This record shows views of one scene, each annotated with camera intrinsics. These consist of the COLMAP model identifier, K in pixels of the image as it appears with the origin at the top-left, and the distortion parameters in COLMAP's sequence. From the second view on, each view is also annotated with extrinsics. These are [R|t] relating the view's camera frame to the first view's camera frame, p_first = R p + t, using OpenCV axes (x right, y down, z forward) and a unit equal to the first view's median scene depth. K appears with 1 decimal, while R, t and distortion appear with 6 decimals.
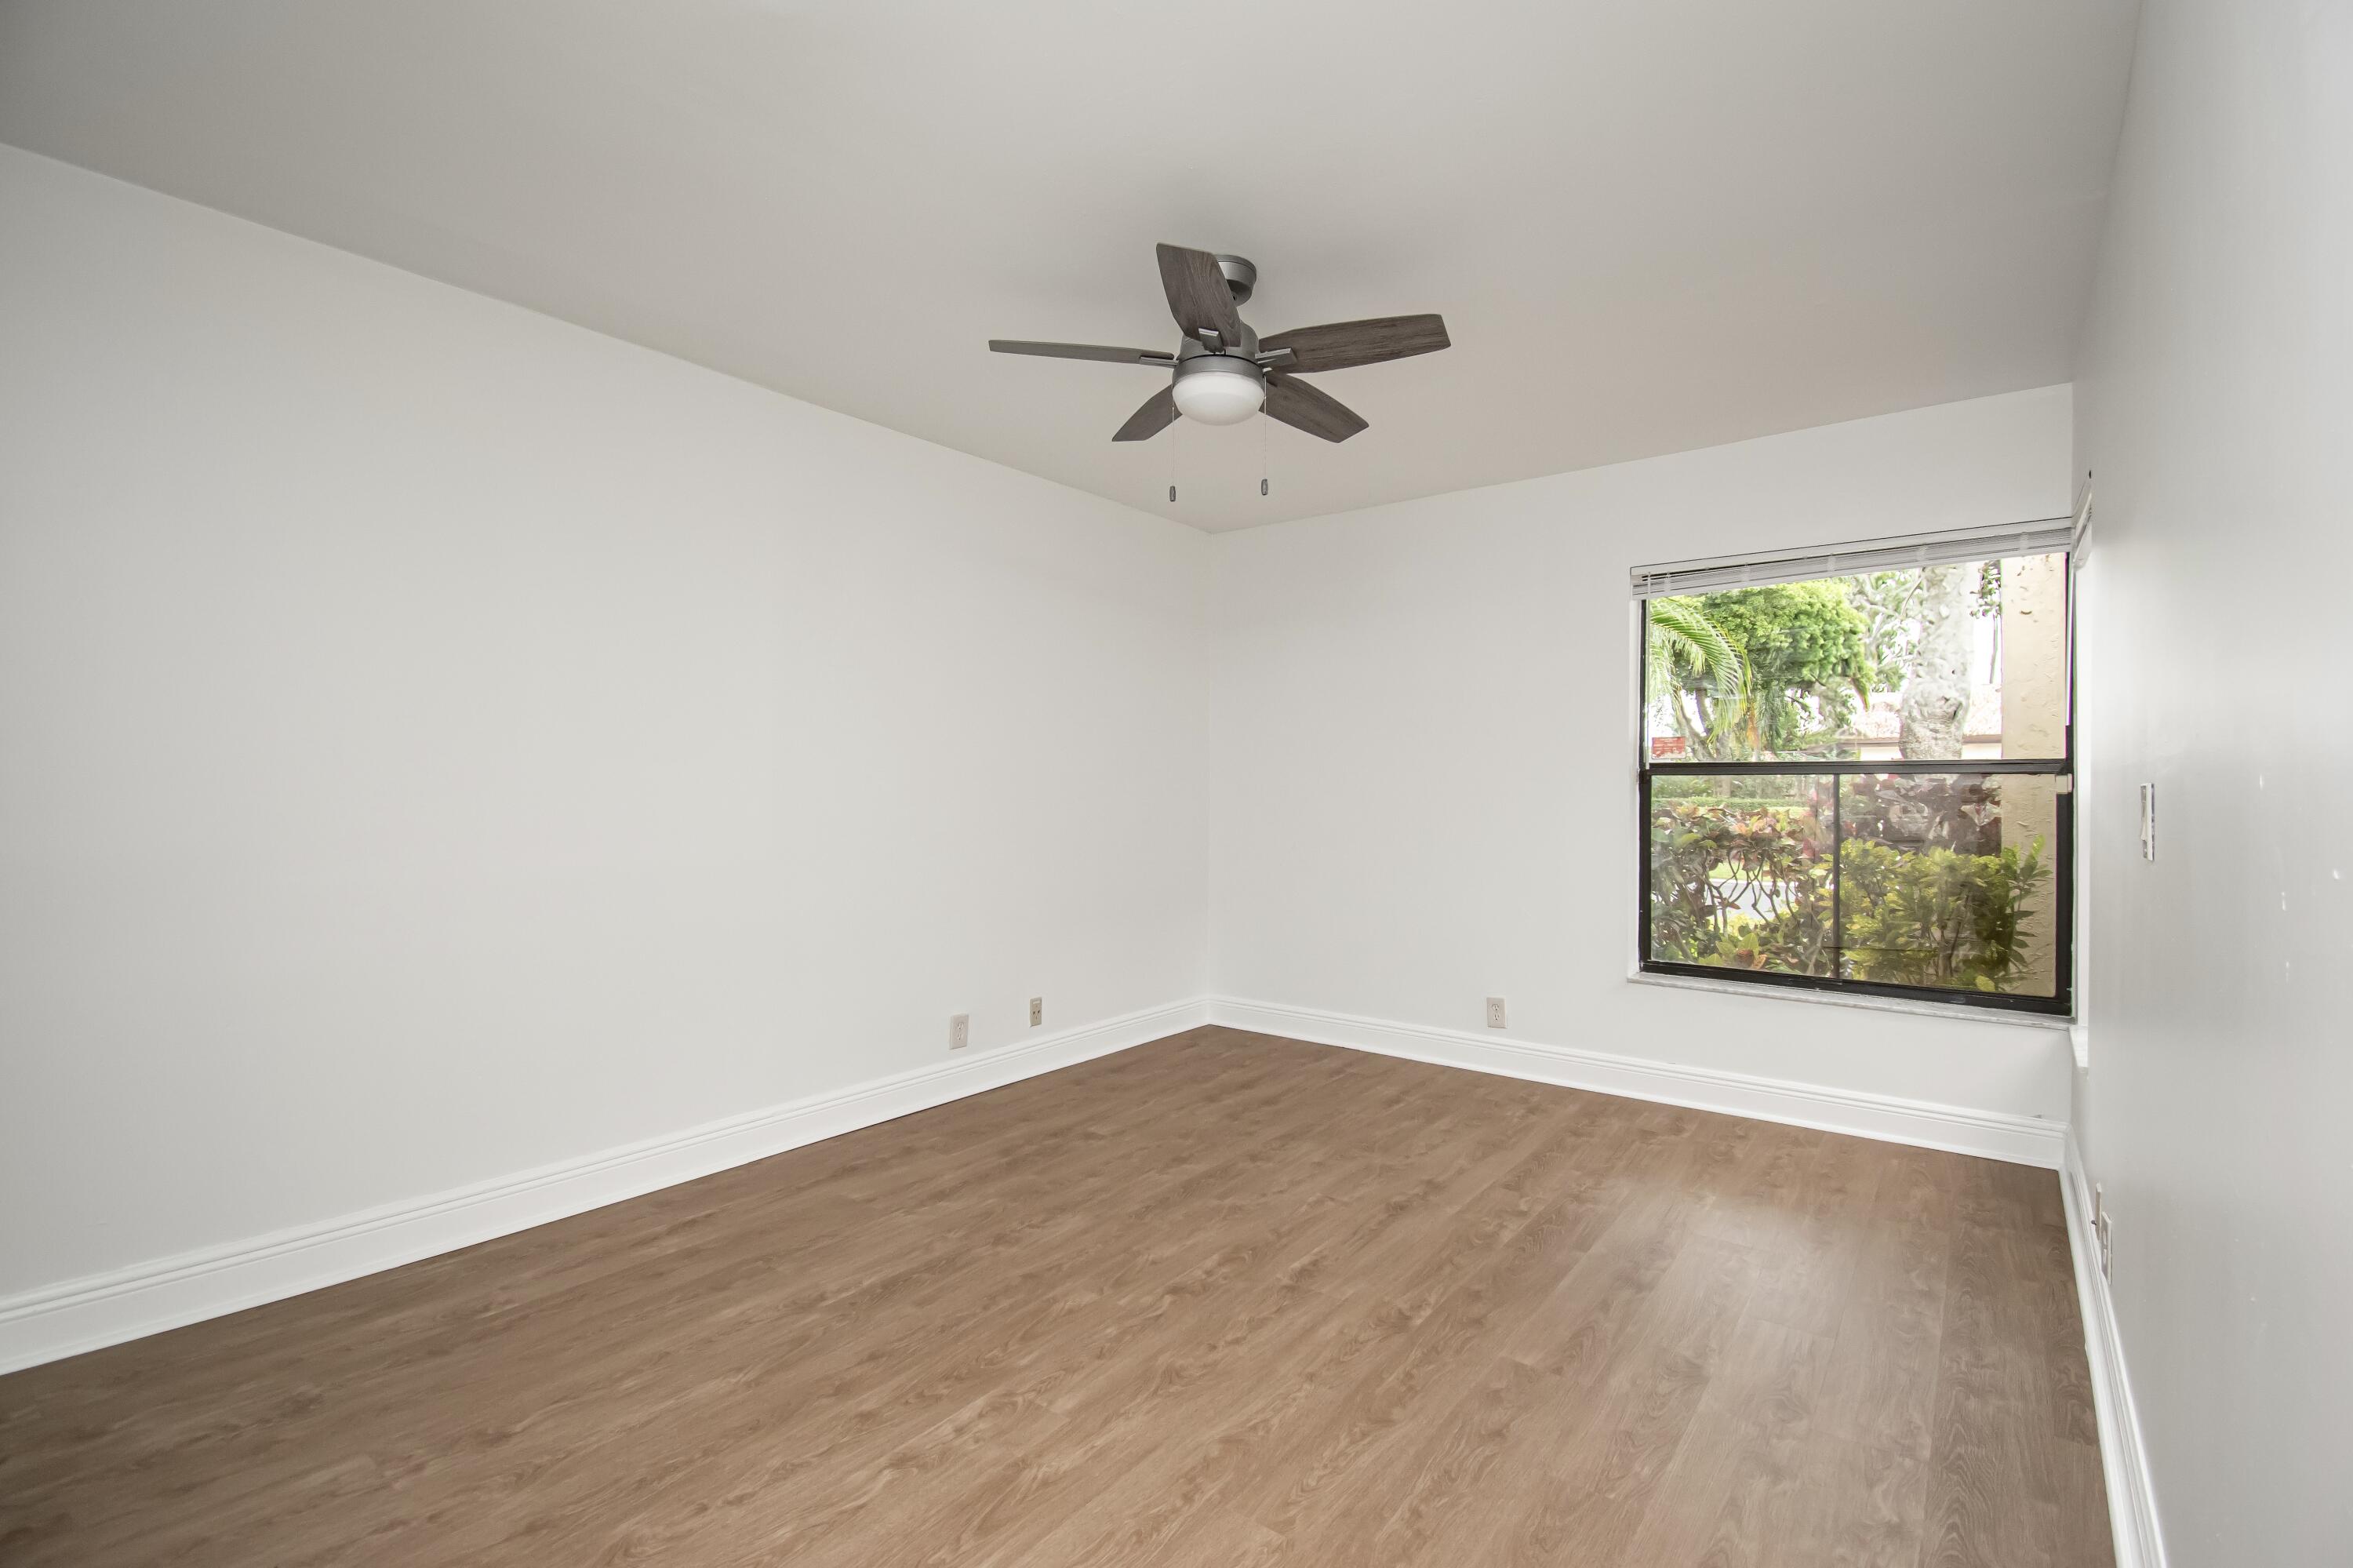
lens RADIAL K [[1040.2, 0, 1184.7], [0, 1040.2, 789.9], [0, 0, 1]] dist [0.019603, -0.026742]
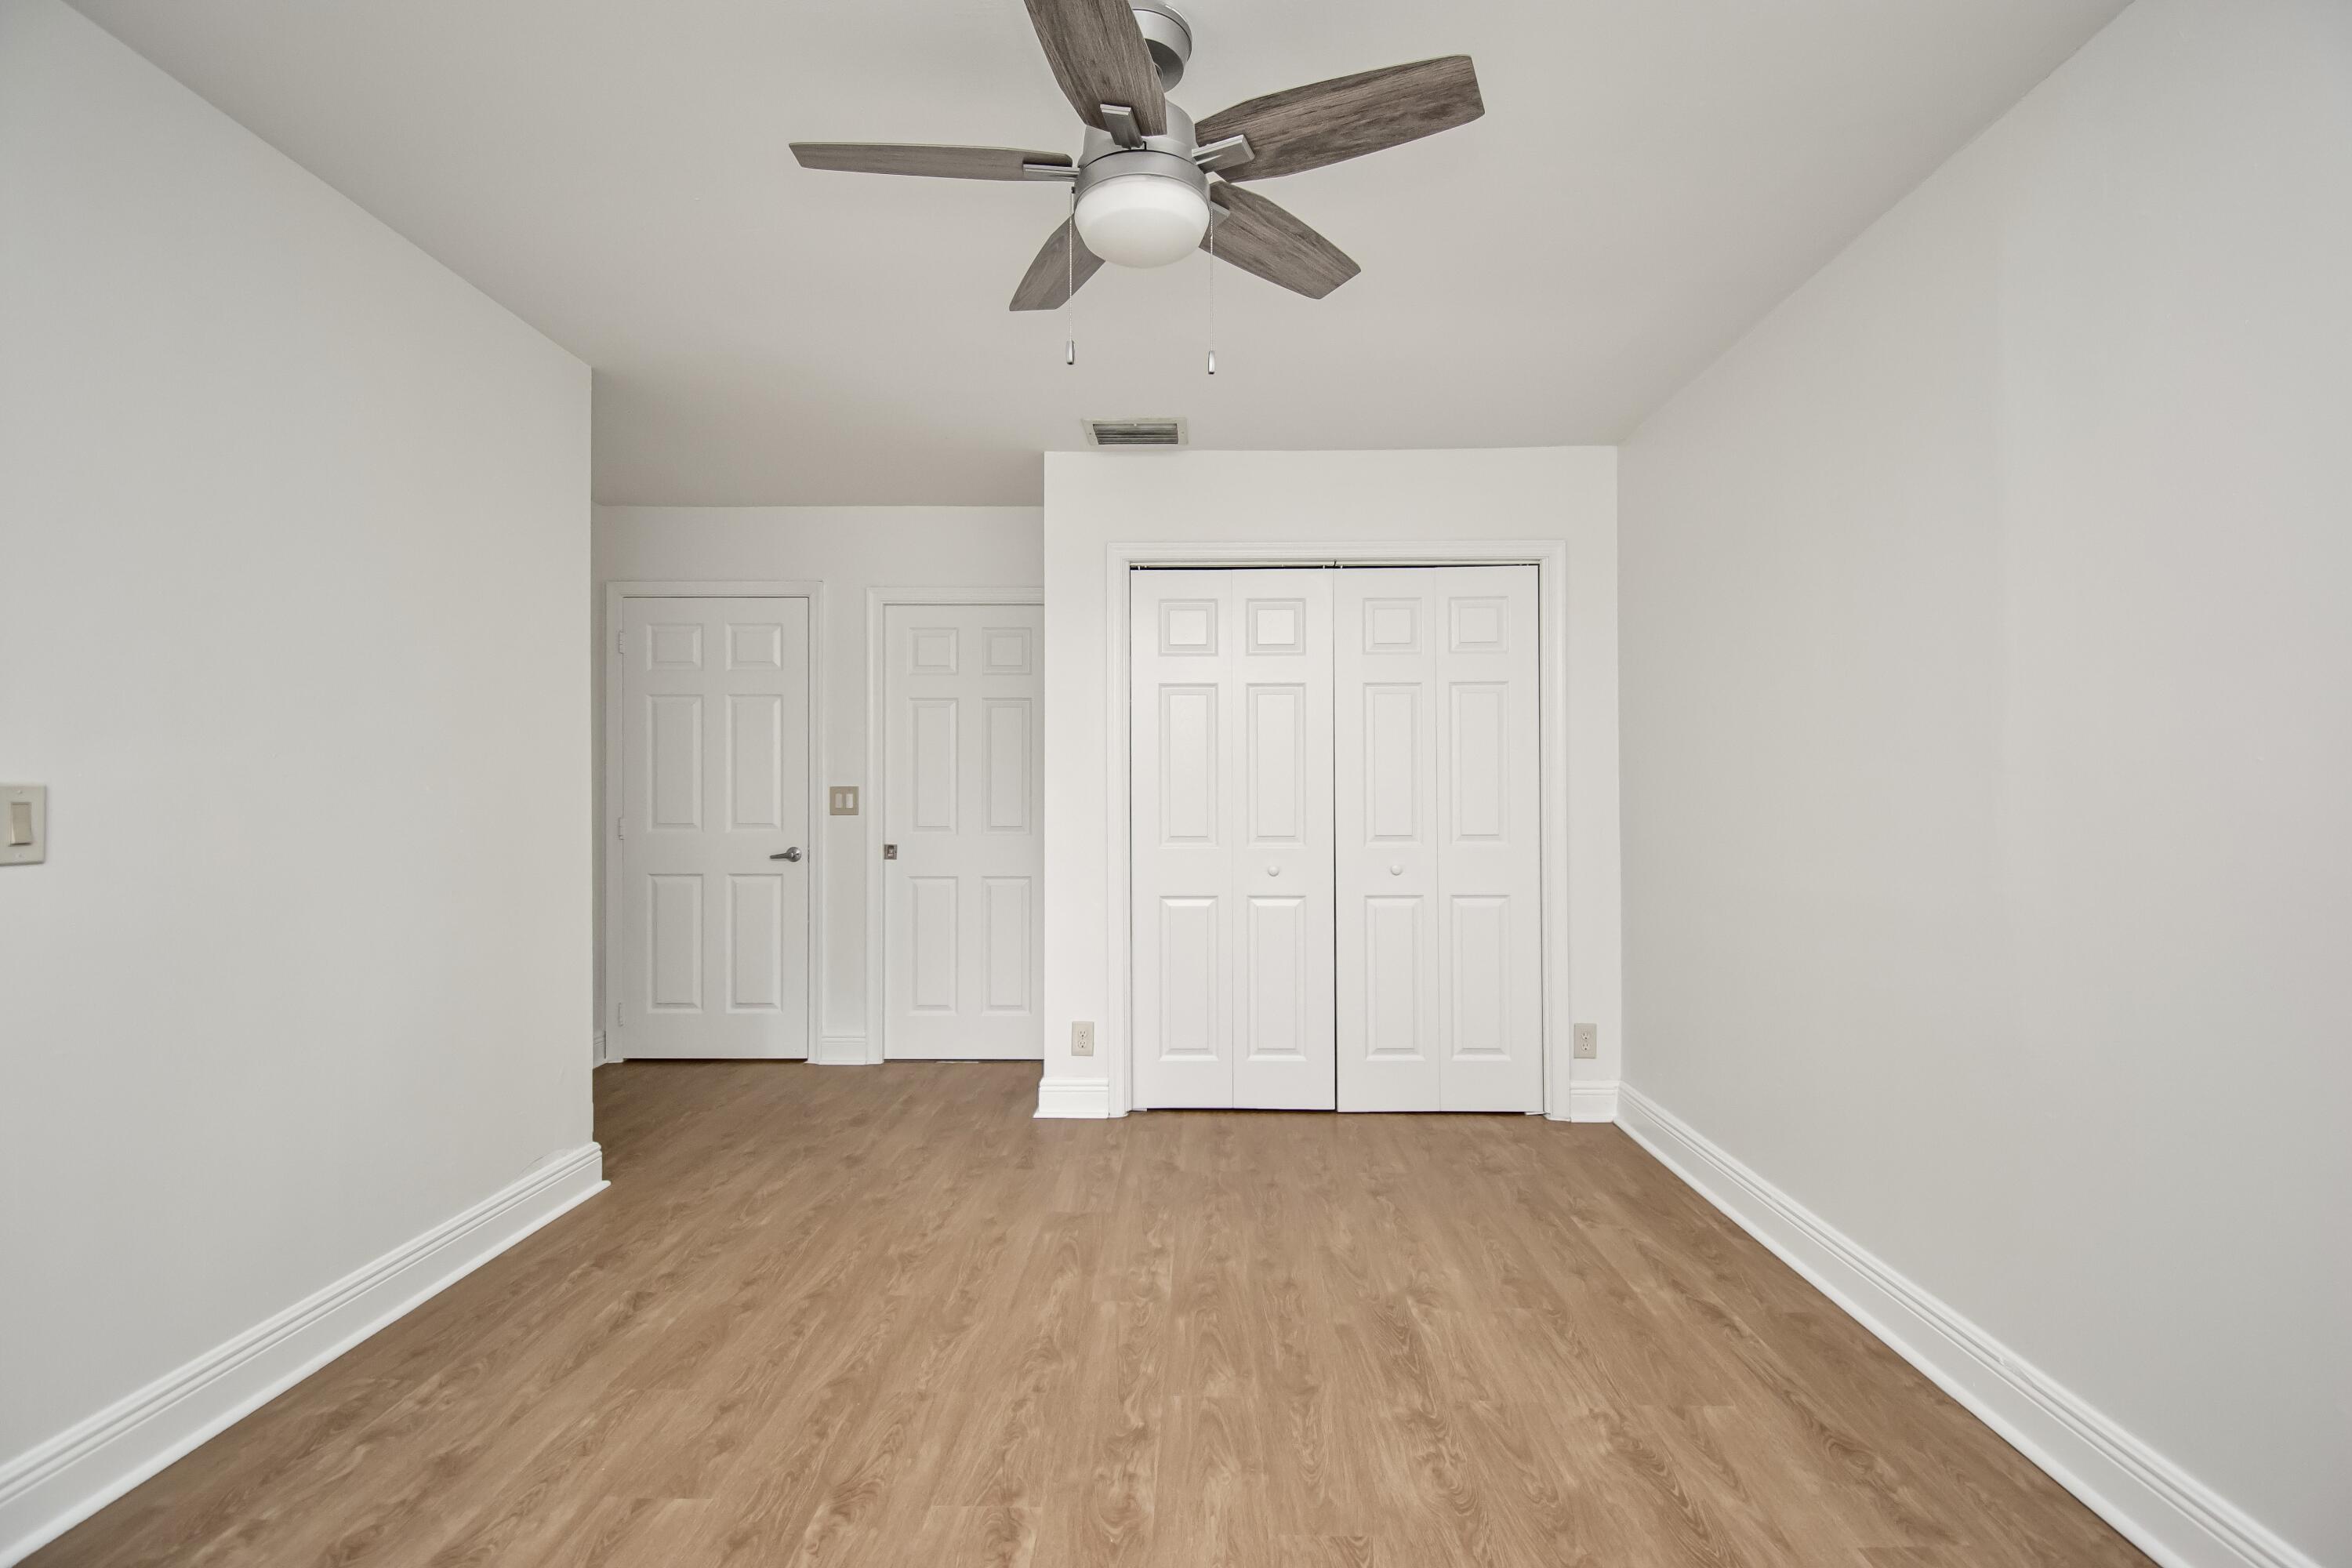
lens RADIAL K [[1039.7, 0, 1184.2], [0, 1039.7, 789.9], [0, 0, 1]] dist [0.019603, -0.026742]
pose [[-0.806560, -0.009207, -0.591080, 0.408912], [-0.005799, 0.999954, -0.007663, 0.001220], [0.591123, -0.002753, -0.806577, 1.564172]]
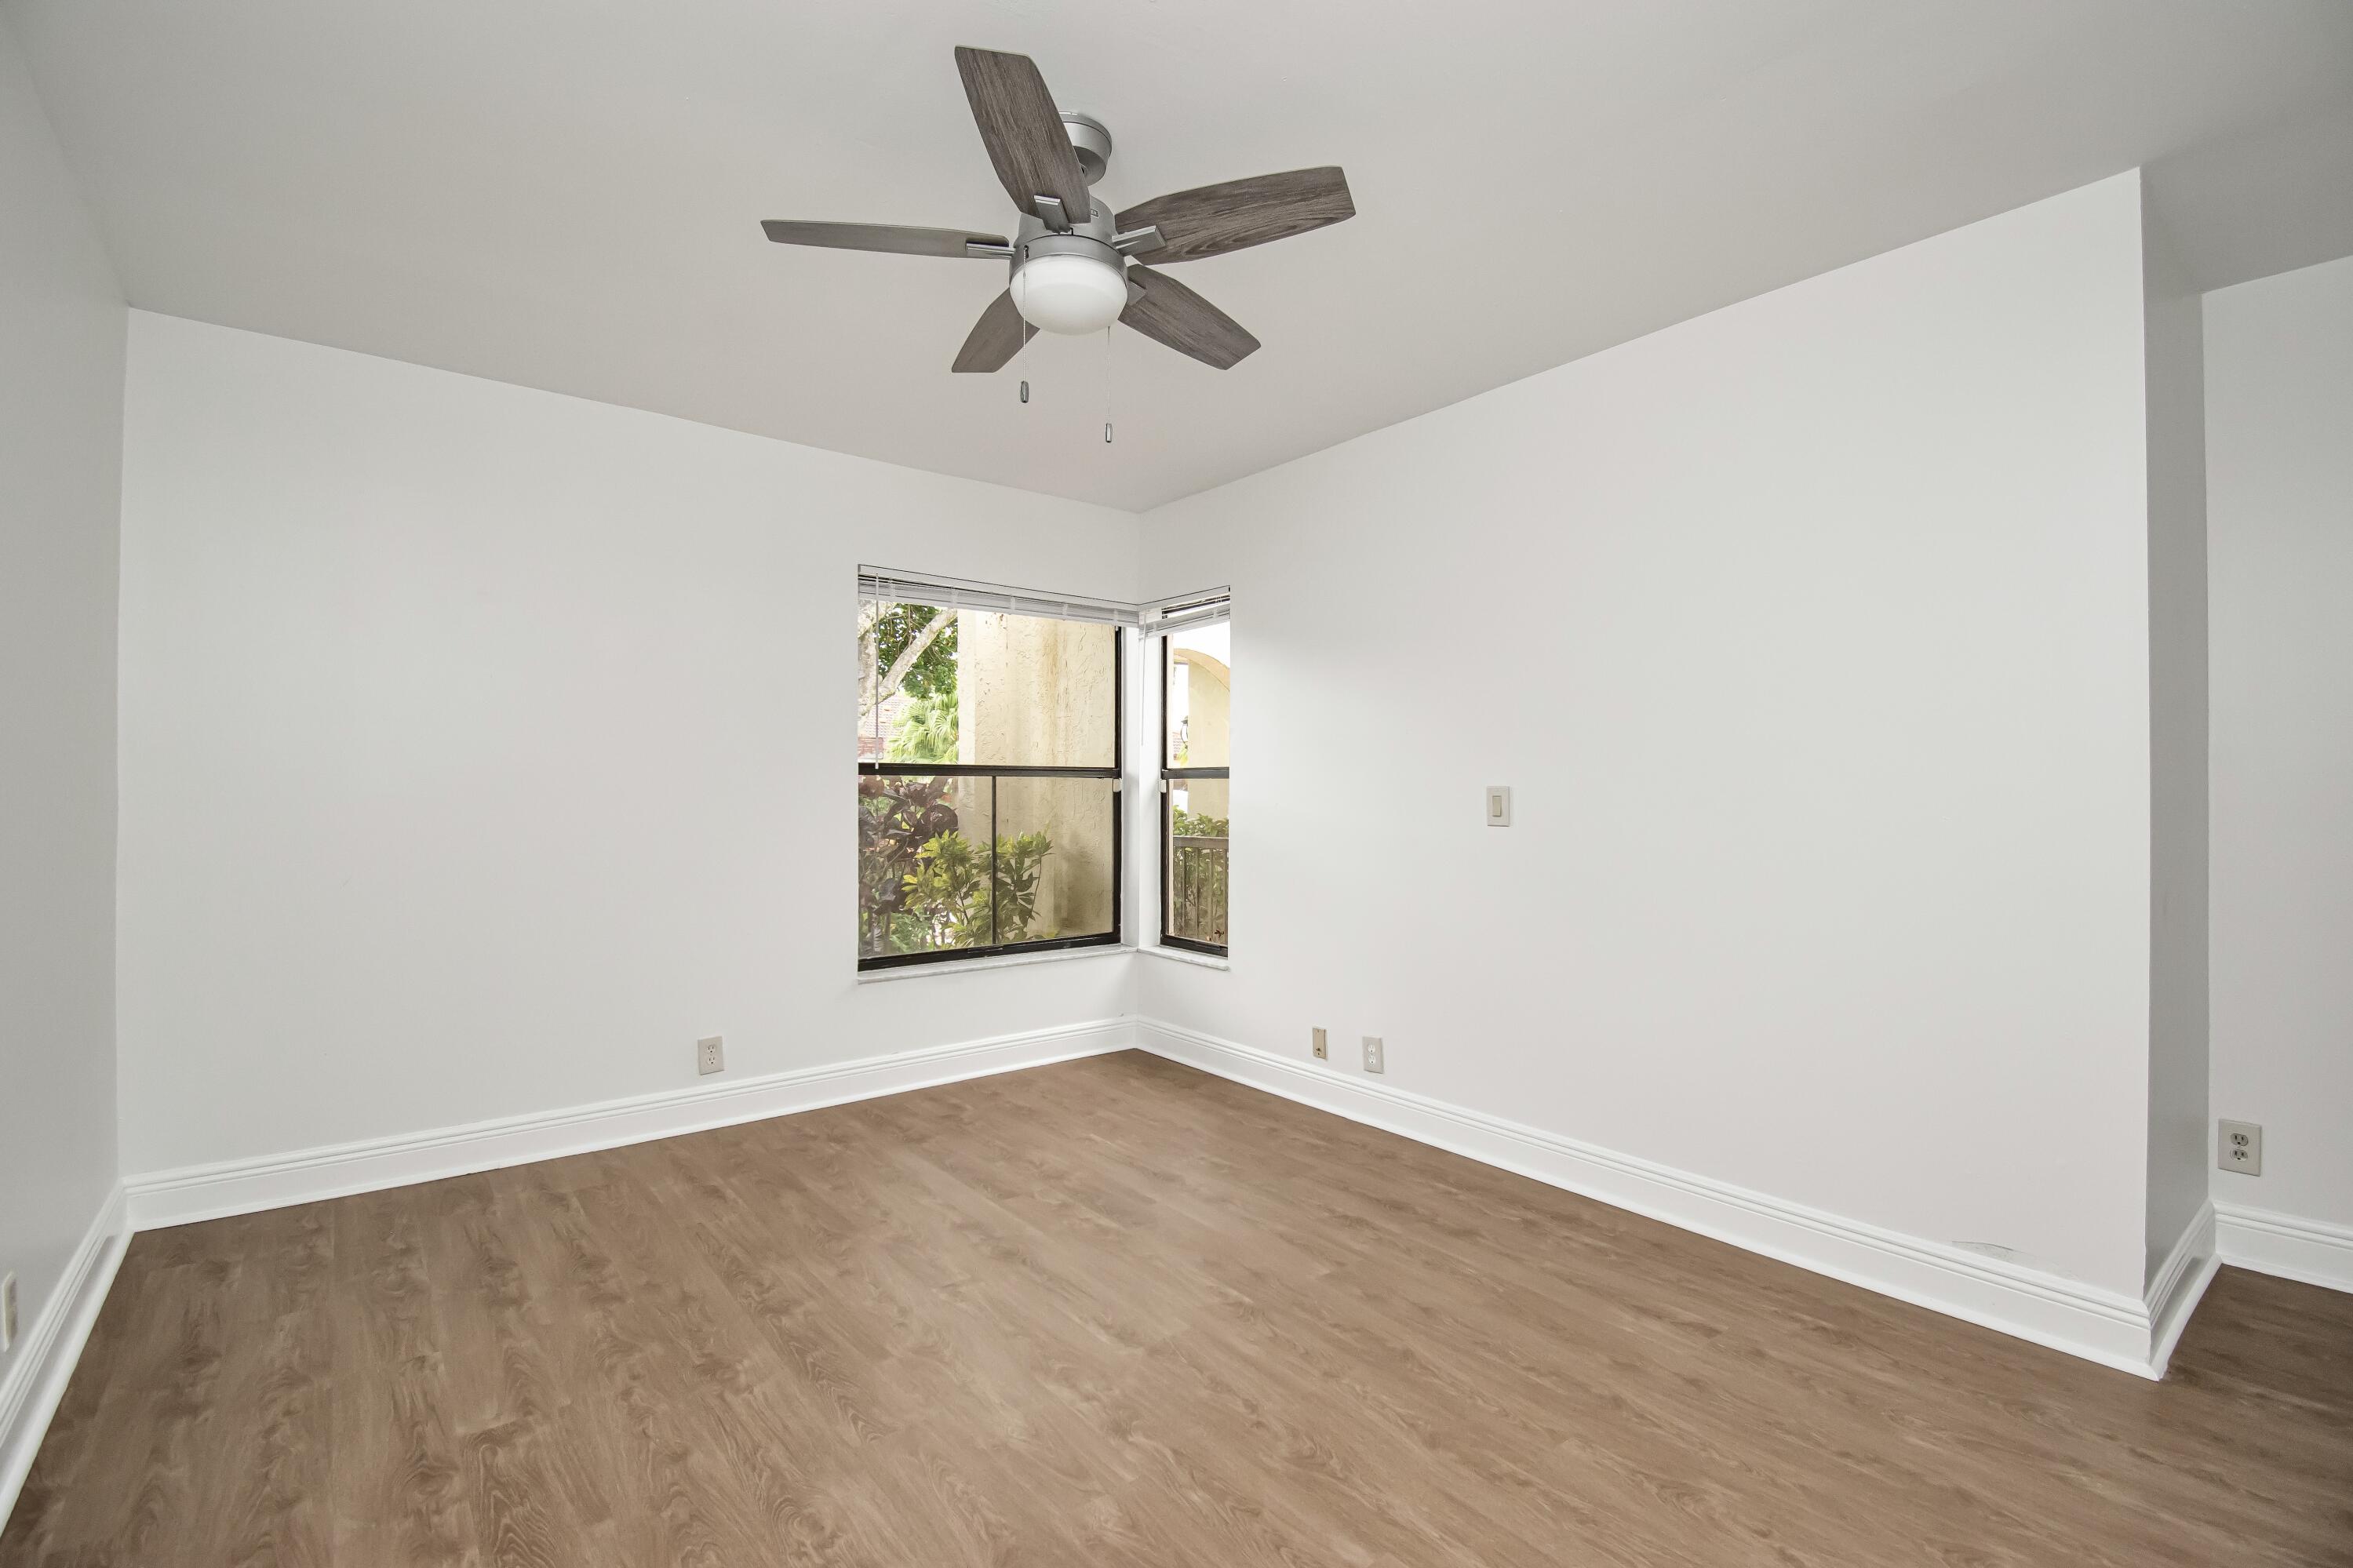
lens RADIAL K [[1040.0, 0, 1184.7], [0, 1040.0, 789.9], [0, 0, 1]] dist [0.019603, -0.026742]
pose [[0.239300, -0.001643, 0.970944, -0.714961], [0.000892, 0.999999, 0.001472, -0.000704], [-0.970945, 0.000514, 0.239302, 0.724850]]
